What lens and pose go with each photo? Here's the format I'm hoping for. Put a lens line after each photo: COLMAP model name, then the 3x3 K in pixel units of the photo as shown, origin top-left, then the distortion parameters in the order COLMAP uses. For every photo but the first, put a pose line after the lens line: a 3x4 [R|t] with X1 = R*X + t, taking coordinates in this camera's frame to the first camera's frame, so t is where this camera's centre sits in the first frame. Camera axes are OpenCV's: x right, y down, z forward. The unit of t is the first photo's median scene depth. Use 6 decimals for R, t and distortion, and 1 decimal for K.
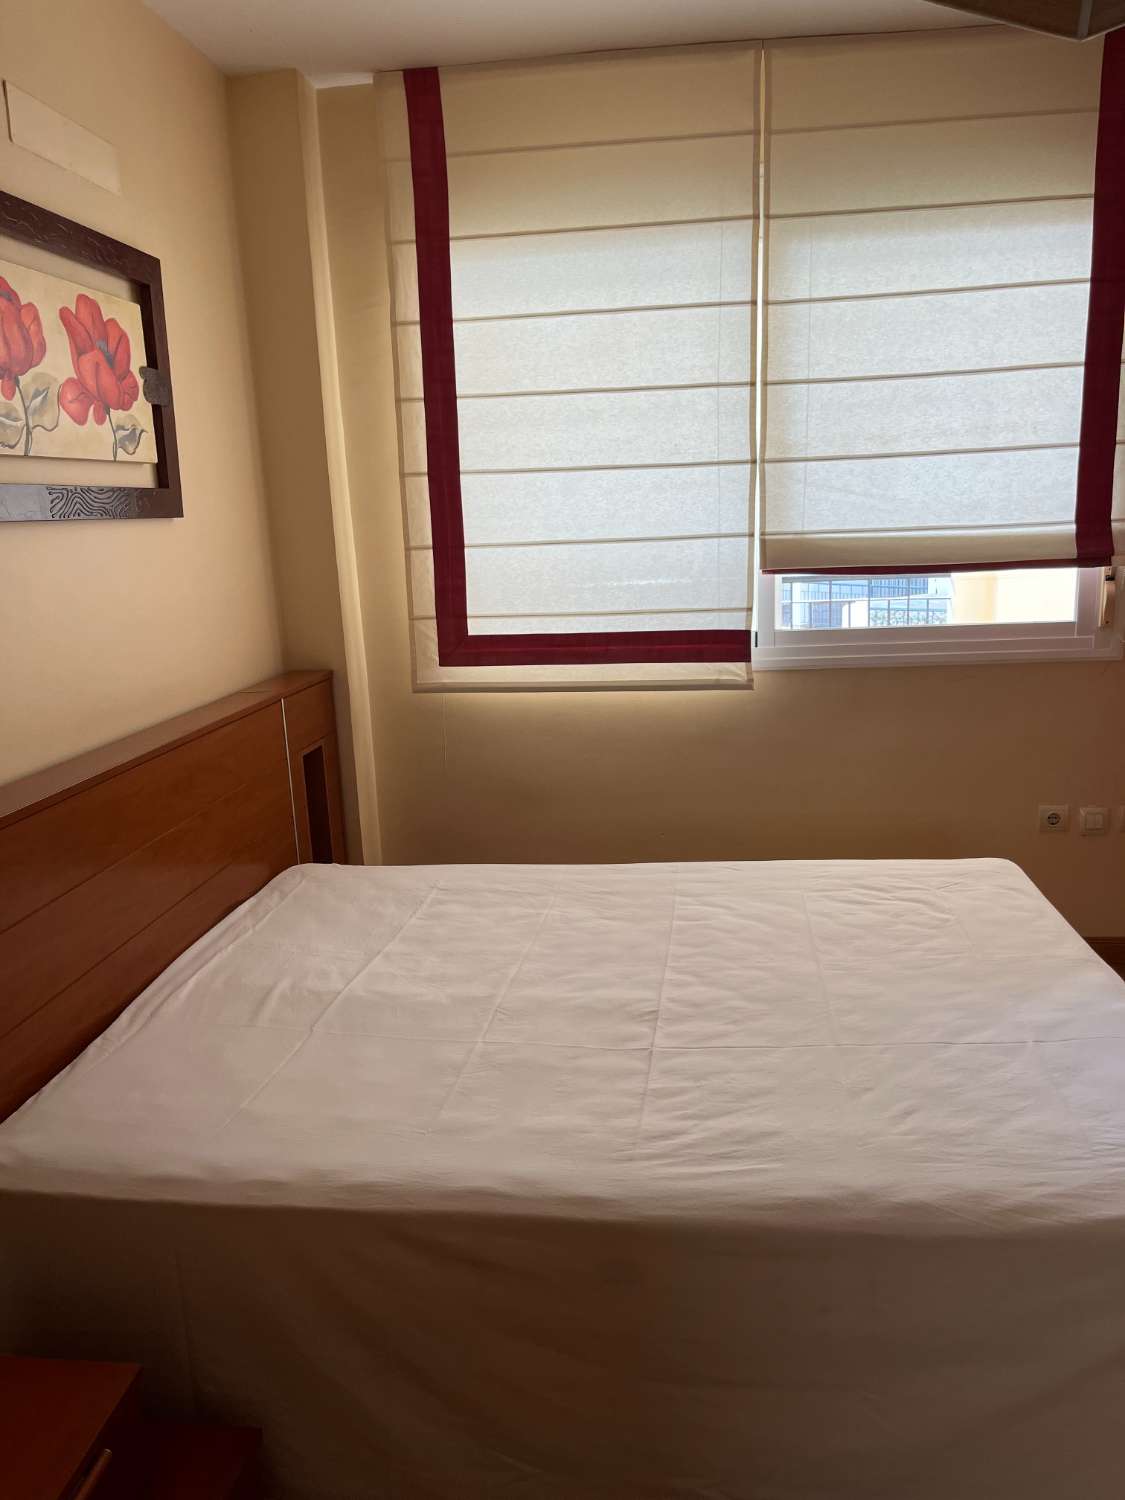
lens RADIAL K [[1132.0, 0, 562.4], [0, 1132.0, 769.4], [0, 0, 1]] dist [0.058498, -0.062719]
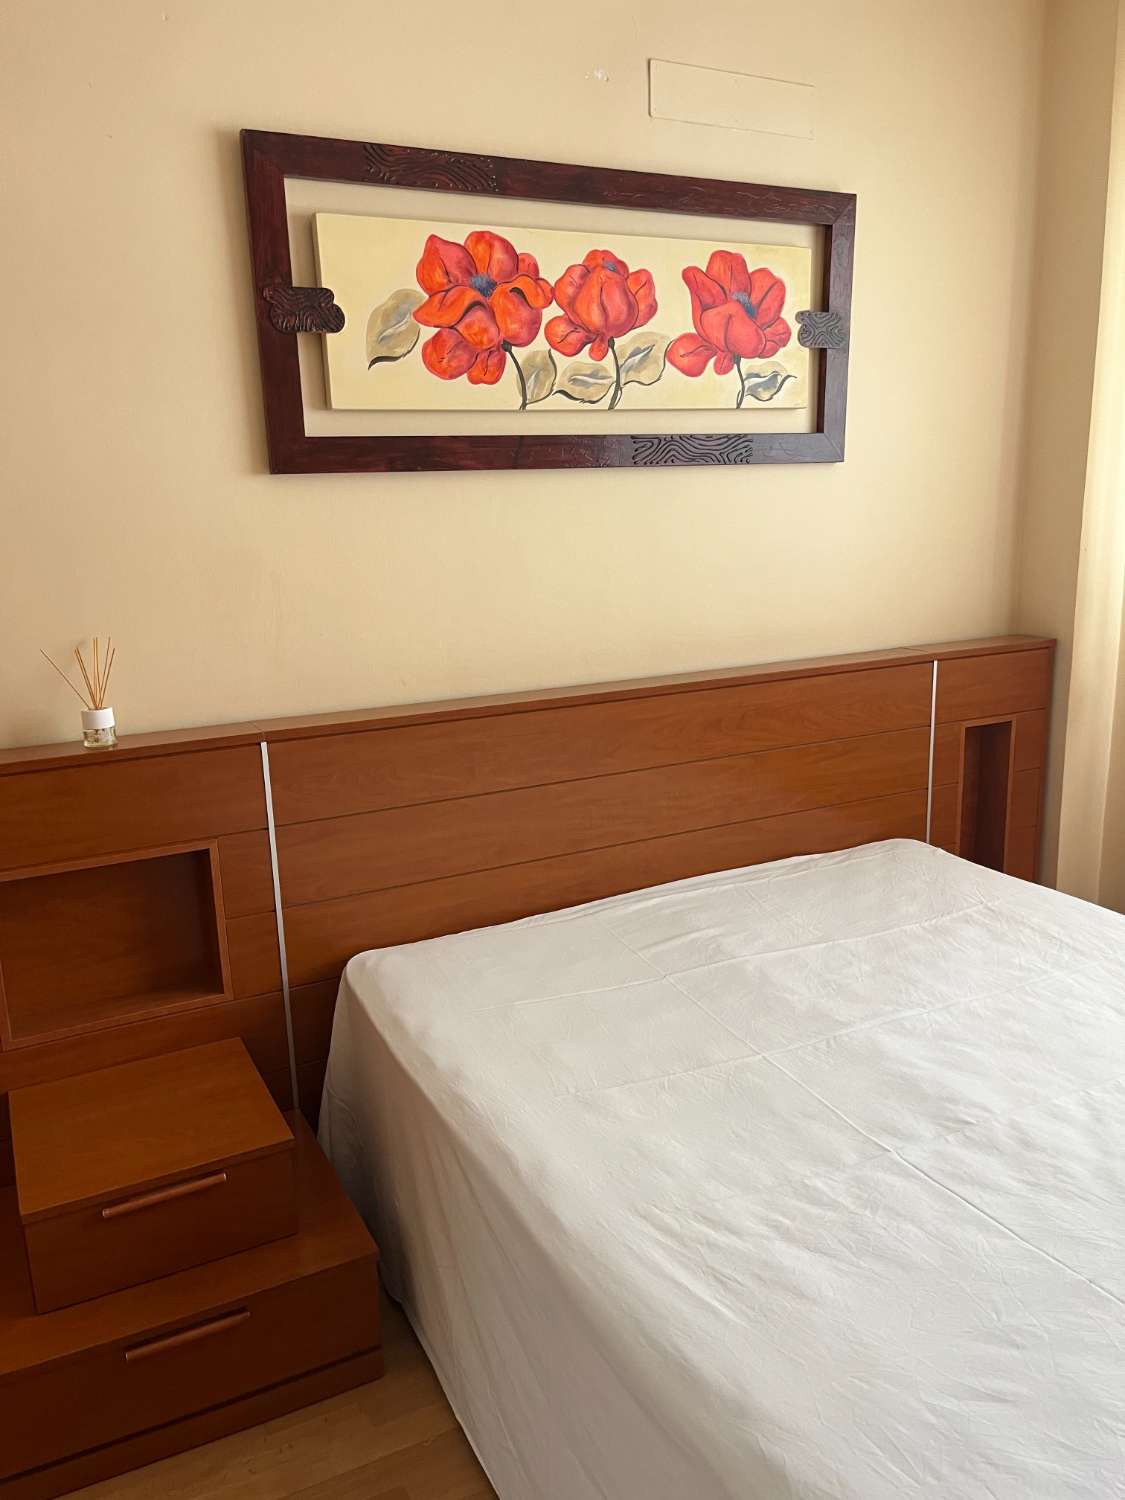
lens RADIAL K [[1132.0, 0, 562.4], [0, 1132.0, 769.4], [0, 0, 1]] dist [0.058498, -0.062719]
pose [[0.562635, 0.223434, -0.795939, 0.464477], [-0.180686, 0.972743, 0.145342, -0.076824], [0.806718, 0.062041, 0.587670, 0.300168]]
